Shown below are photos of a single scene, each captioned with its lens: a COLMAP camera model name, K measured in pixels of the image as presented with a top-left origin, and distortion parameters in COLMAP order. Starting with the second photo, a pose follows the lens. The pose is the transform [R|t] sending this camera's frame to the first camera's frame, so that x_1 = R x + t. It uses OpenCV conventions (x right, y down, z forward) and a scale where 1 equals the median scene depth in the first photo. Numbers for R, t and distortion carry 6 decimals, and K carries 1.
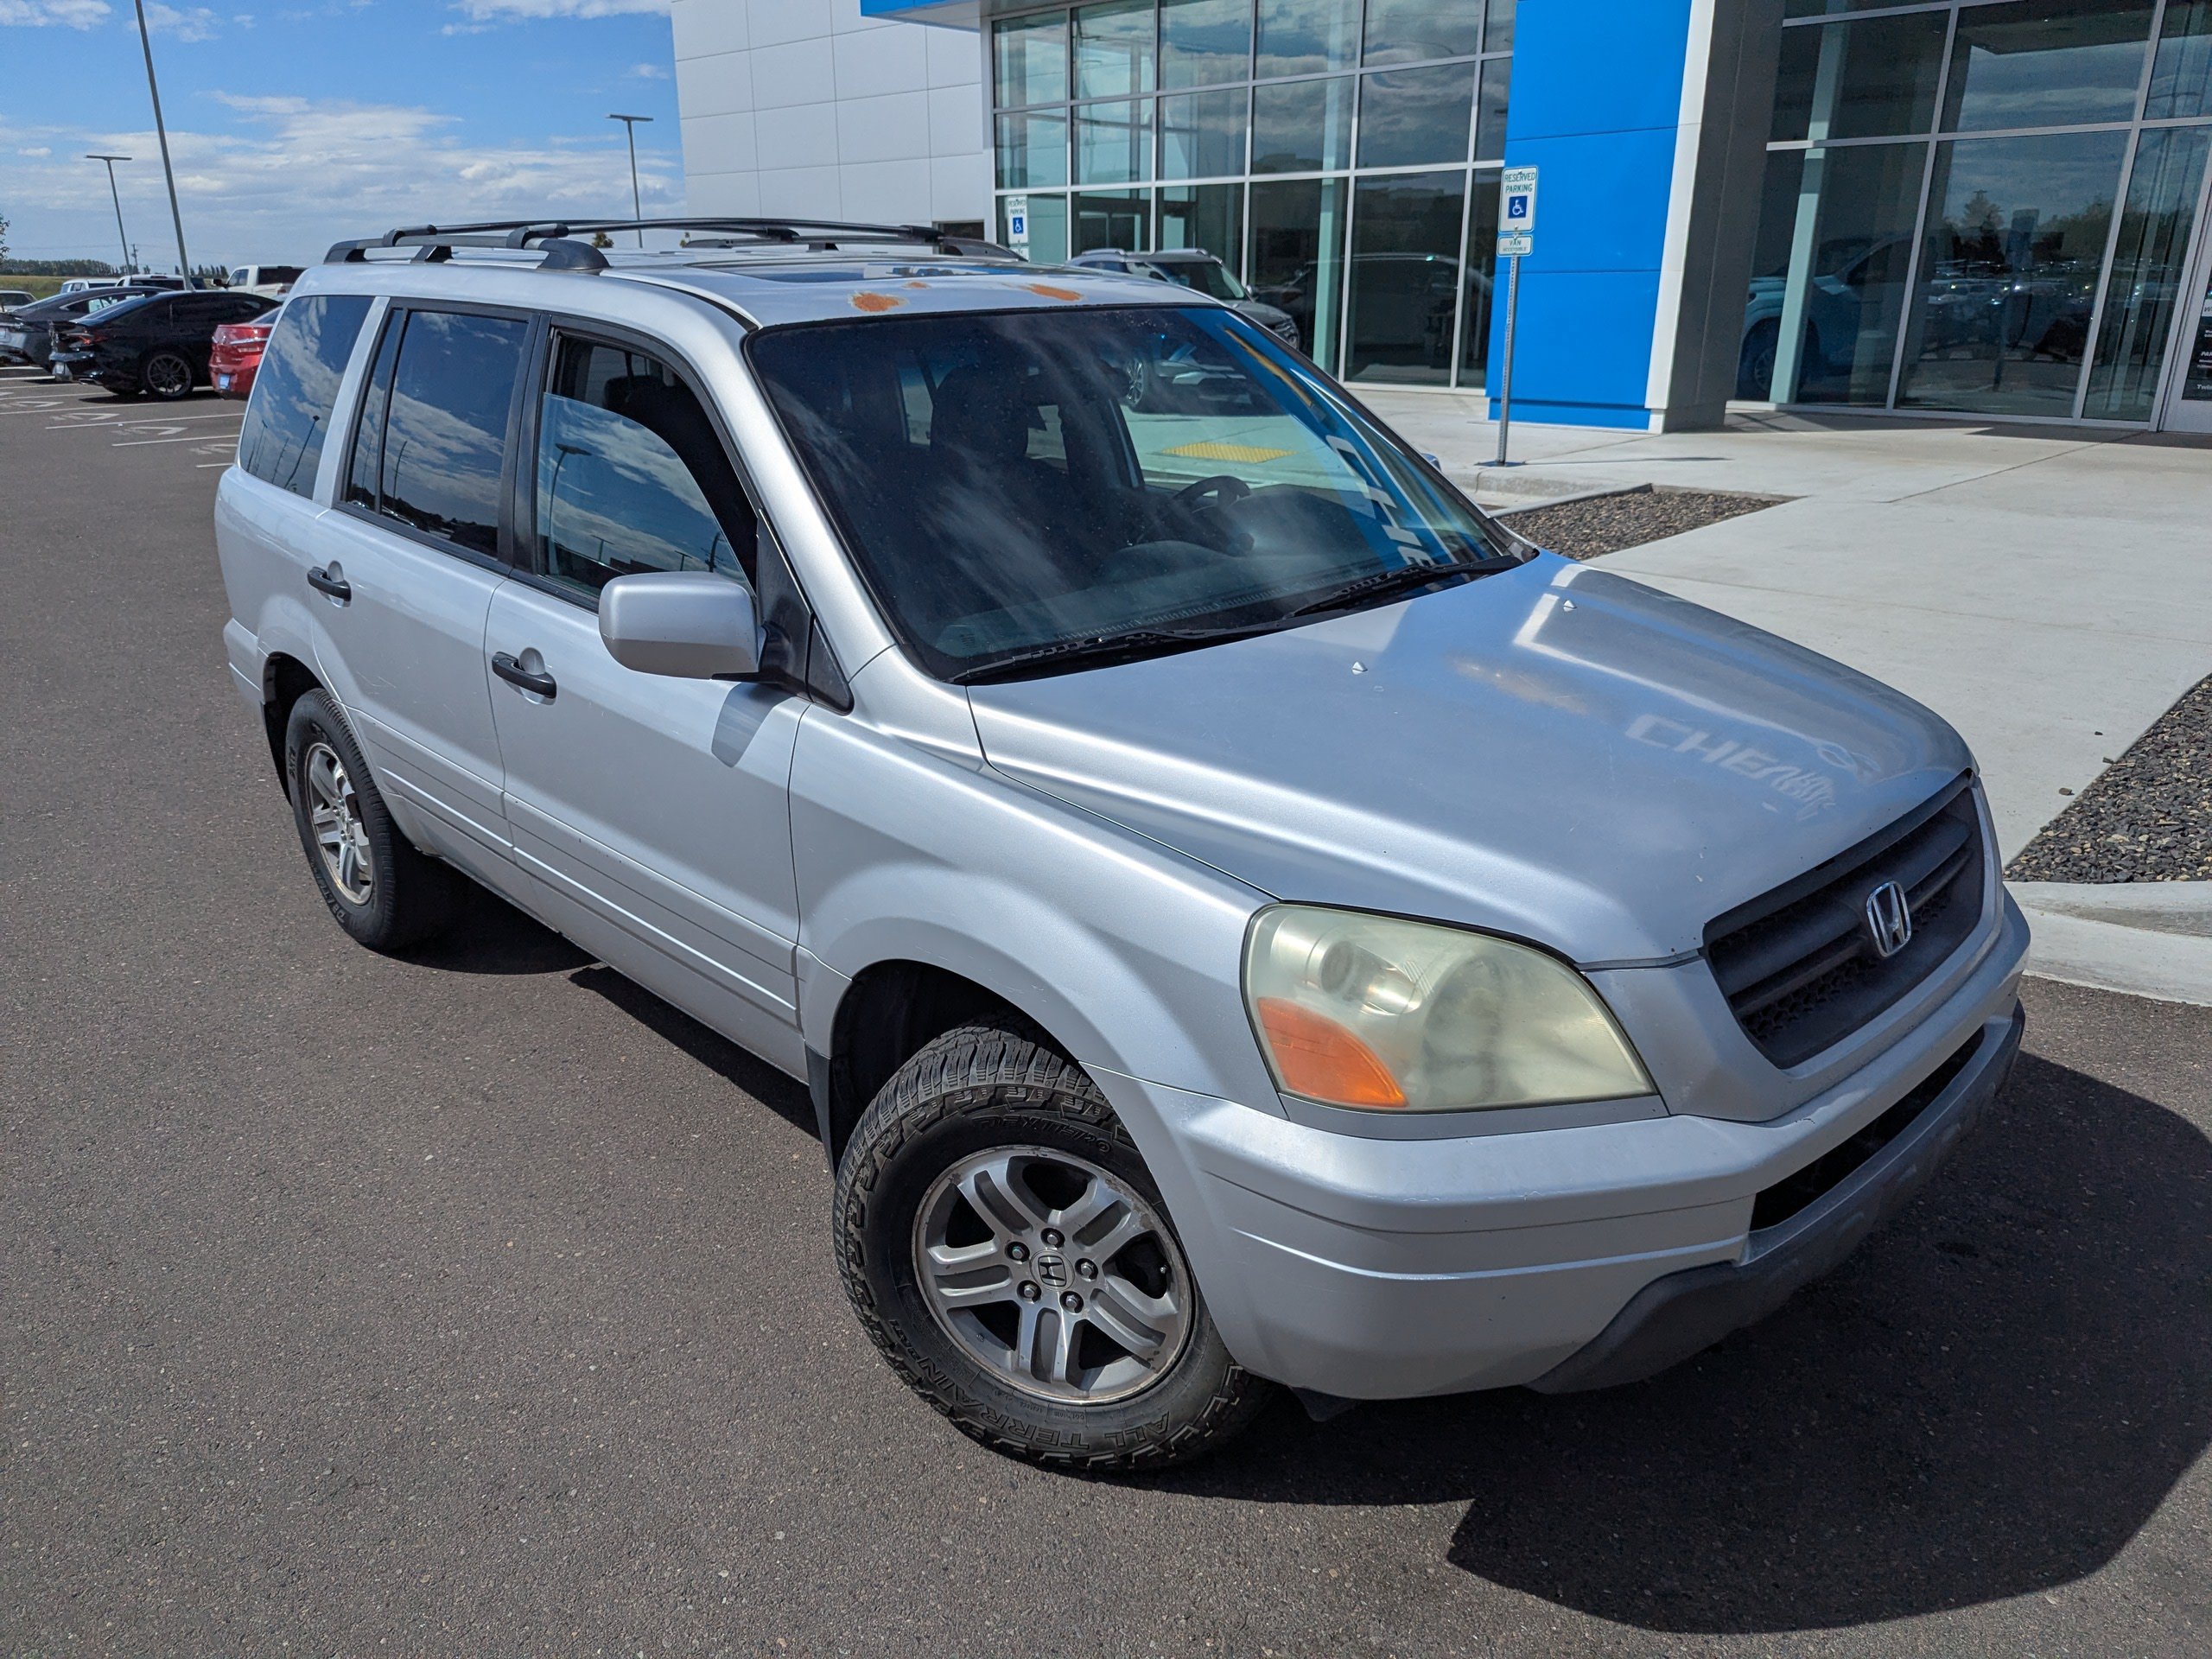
lens RADIAL K [[1553.1, 0, 1101.9], [0, 1553.1, 820.8], [0, 0, 1]] dist [0.038005, -0.030677]
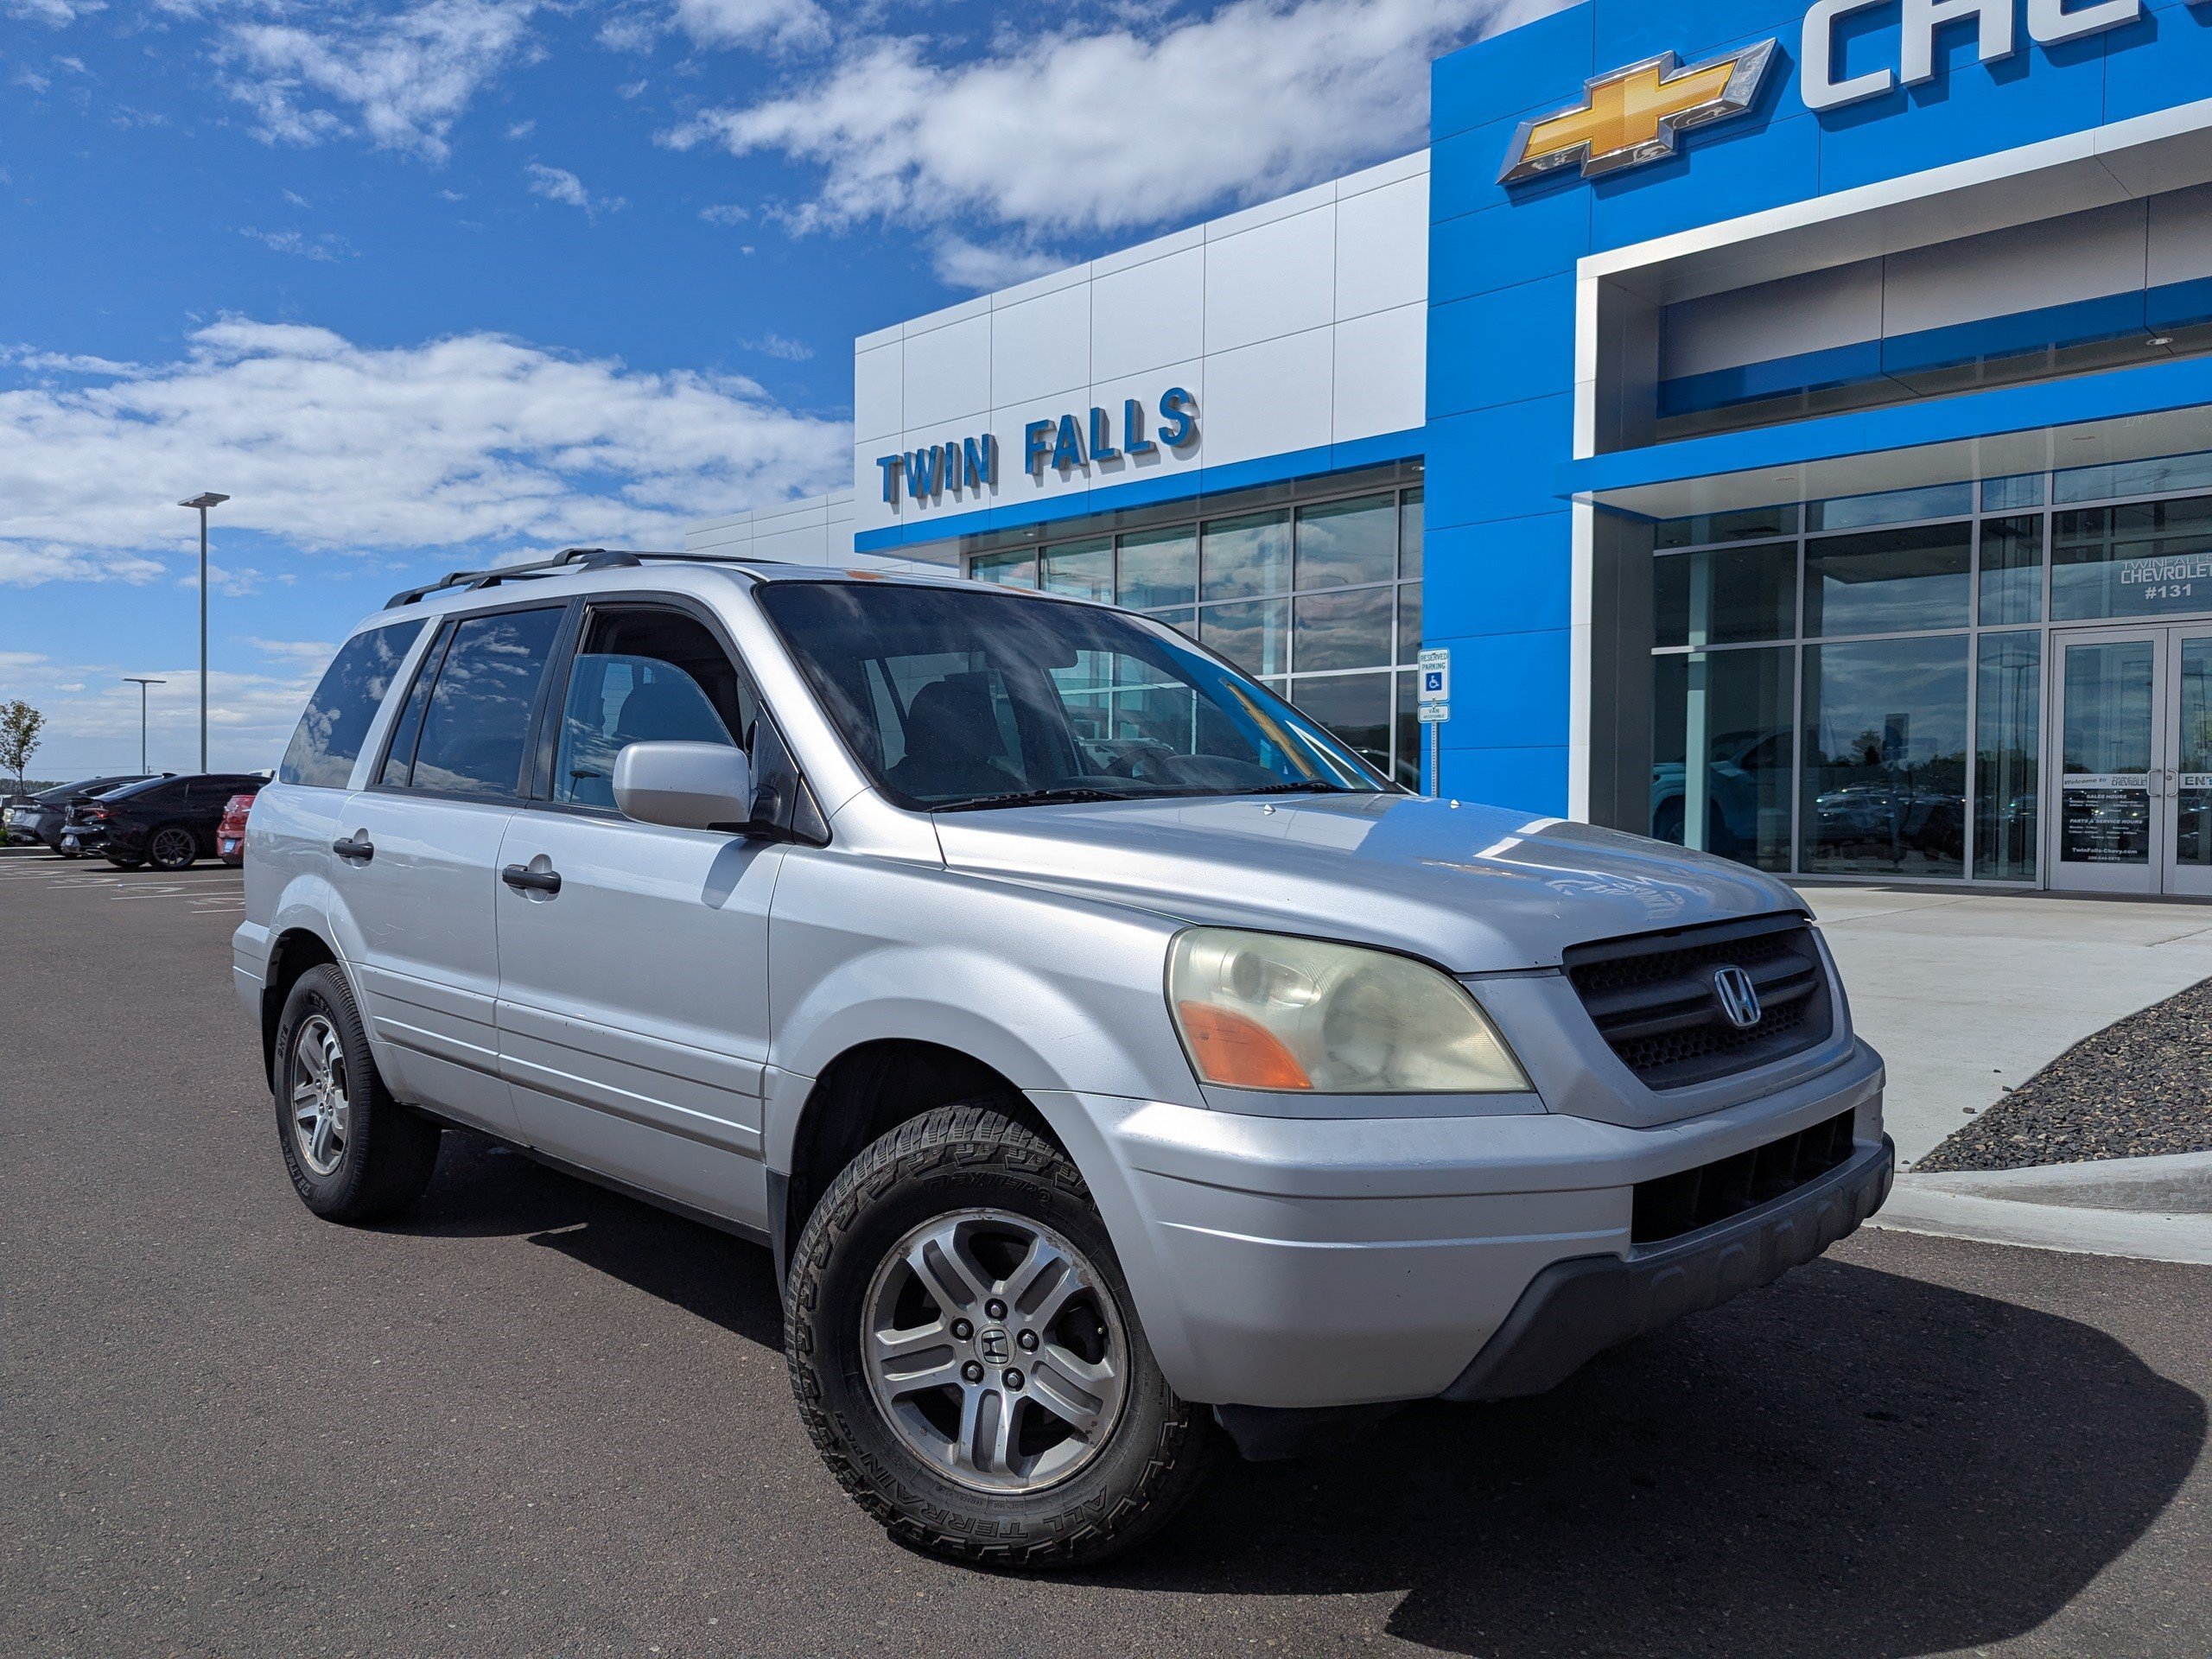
lens RADIAL K [[1553.1, 0, 1097.4], [0, 1553.1, 837.1], [0, 0, 1]] dist [0.038005, -0.030677]
pose [[0.999771, 0.005862, 0.020601, 0.012186], [0.000807, 0.950834, -0.309701, 0.261759], [-0.021404, 0.309647, 0.950611, -0.089802]]
